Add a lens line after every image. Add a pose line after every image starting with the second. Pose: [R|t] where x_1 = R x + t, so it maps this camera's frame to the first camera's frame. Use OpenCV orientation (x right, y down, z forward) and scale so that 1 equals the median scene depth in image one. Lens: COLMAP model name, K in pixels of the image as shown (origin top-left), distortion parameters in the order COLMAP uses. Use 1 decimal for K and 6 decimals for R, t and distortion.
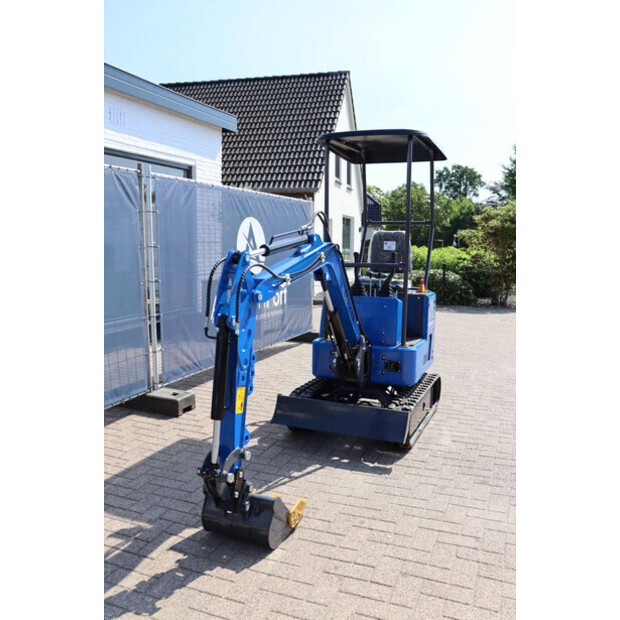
lens RADIAL K [[563.2, 0, 310.0], [0, 563.2, 310.0], [0, 0, 1]] dist [-0.171089, 0.226418]
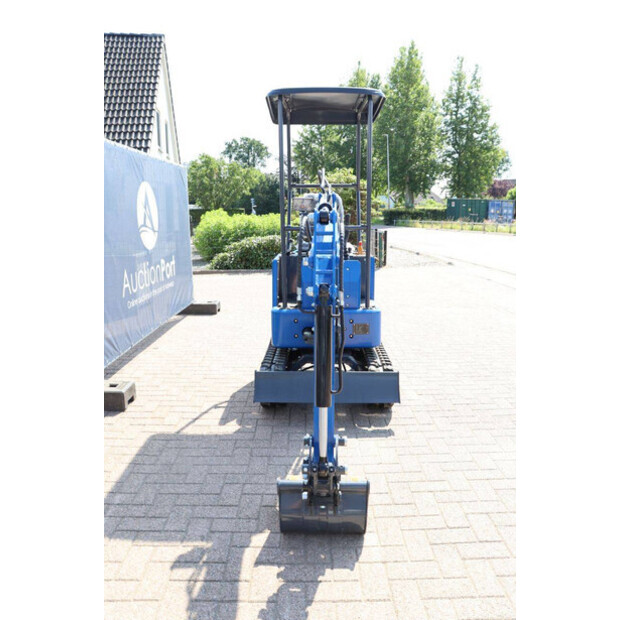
lens RADIAL K [[537.6, 0, 310.0], [0, 537.6, 310.0], [0, 0, 1]] dist [-0.173008, 0.186611]
pose [[0.924167, -0.081909, 0.373105, -0.296351], [0.059024, 0.995629, 0.072375, -0.007520], [-0.377402, -0.044864, 0.924962, 0.155271]]
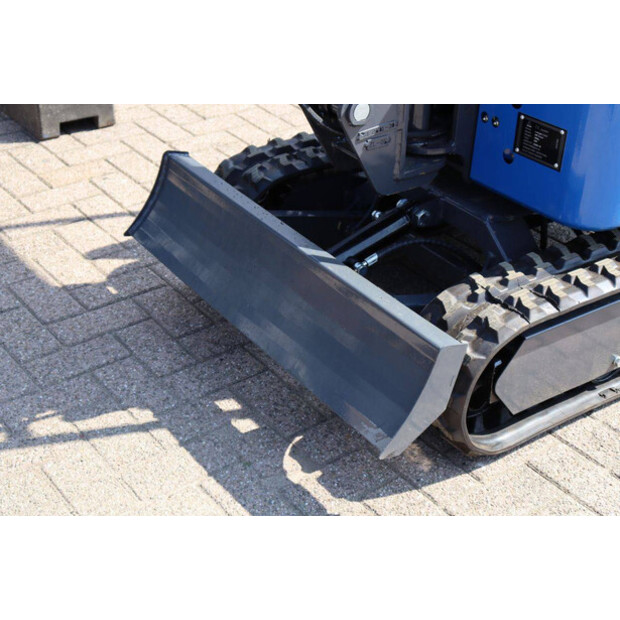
lens RADIAL K [[1060.2, 0, 310.0], [0, 1060.2, 310.0], [0, 0, 1]] dist [0.242024, 0.012750]
pose [[0.843093, 0.289219, -0.453373, 0.313657], [-0.086595, 0.905076, 0.416340, -0.027773], [0.530750, -0.311754, 0.788108, 0.541091]]
